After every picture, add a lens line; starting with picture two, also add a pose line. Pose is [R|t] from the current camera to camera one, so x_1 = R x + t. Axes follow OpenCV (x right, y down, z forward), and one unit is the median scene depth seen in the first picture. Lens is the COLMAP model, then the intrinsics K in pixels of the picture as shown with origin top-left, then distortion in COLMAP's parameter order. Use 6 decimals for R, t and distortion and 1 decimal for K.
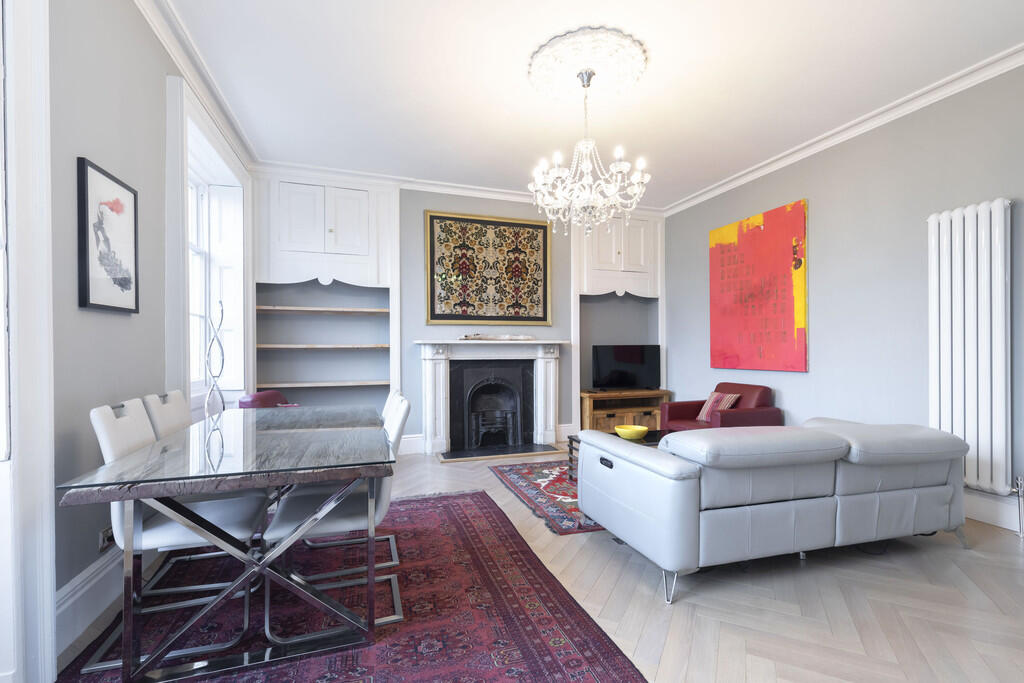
lens RADIAL K [[457.5, 0, 511.8], [0, 457.5, 347.1], [0, 0, 1]] dist [0.001209, 0.000399]
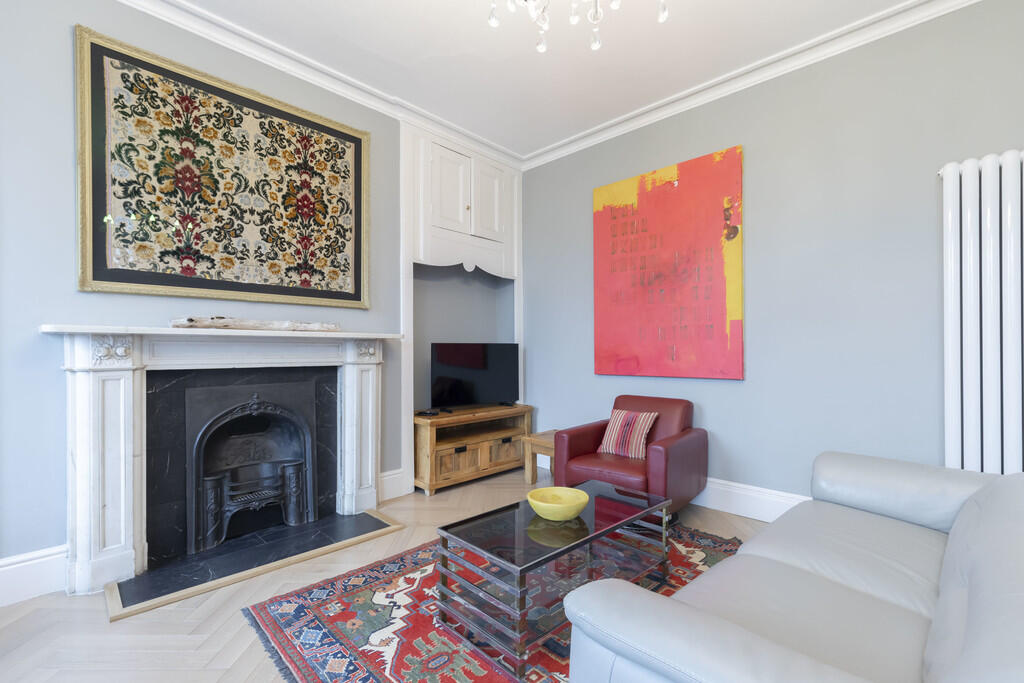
lens RADIAL K [[457.5, 0, 515.0], [0, 457.5, 349.2], [0, 0, 1]] dist [0.001209, 0.000399]
pose [[0.887973, 0.002883, 0.459887, -0.019098], [-0.002602, 0.999996, -0.001244, 0.006025], [-0.459889, -0.000092, 0.887977, 0.414916]]
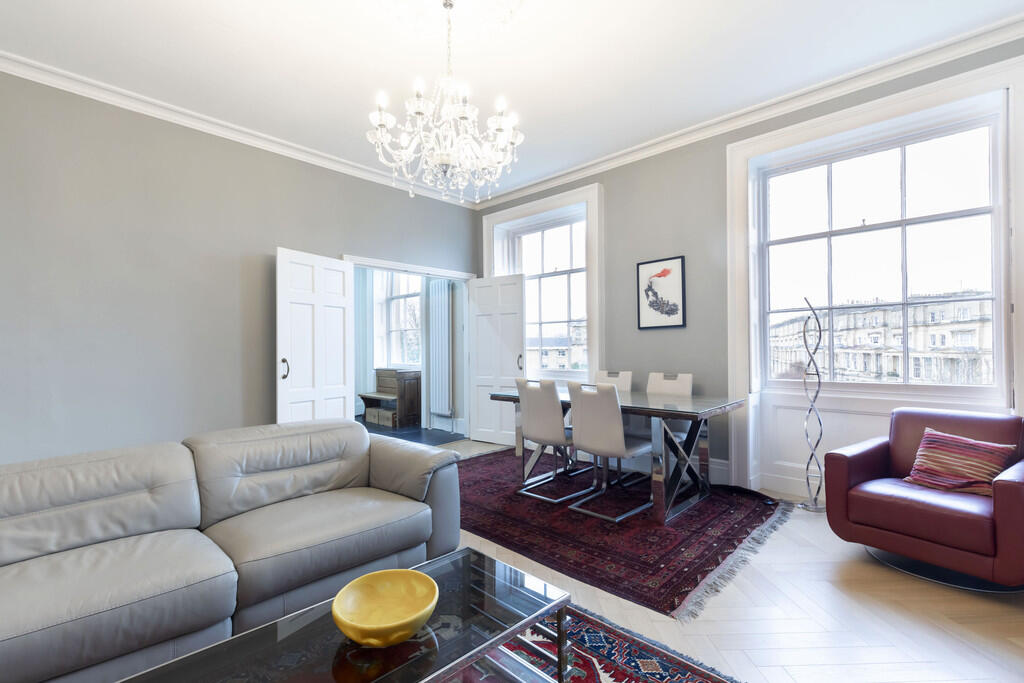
lens RADIAL K [[457.5, 0, 508.2], [0, 457.5, 346.6], [0, 0, 1]] dist [0.001209, 0.000399]
pose [[-0.882336, 0.002520, -0.470612, 0.265342], [0.008952, 0.999895, -0.011429, 0.006834], [0.470534, -0.014297, -0.882266, 1.035797]]
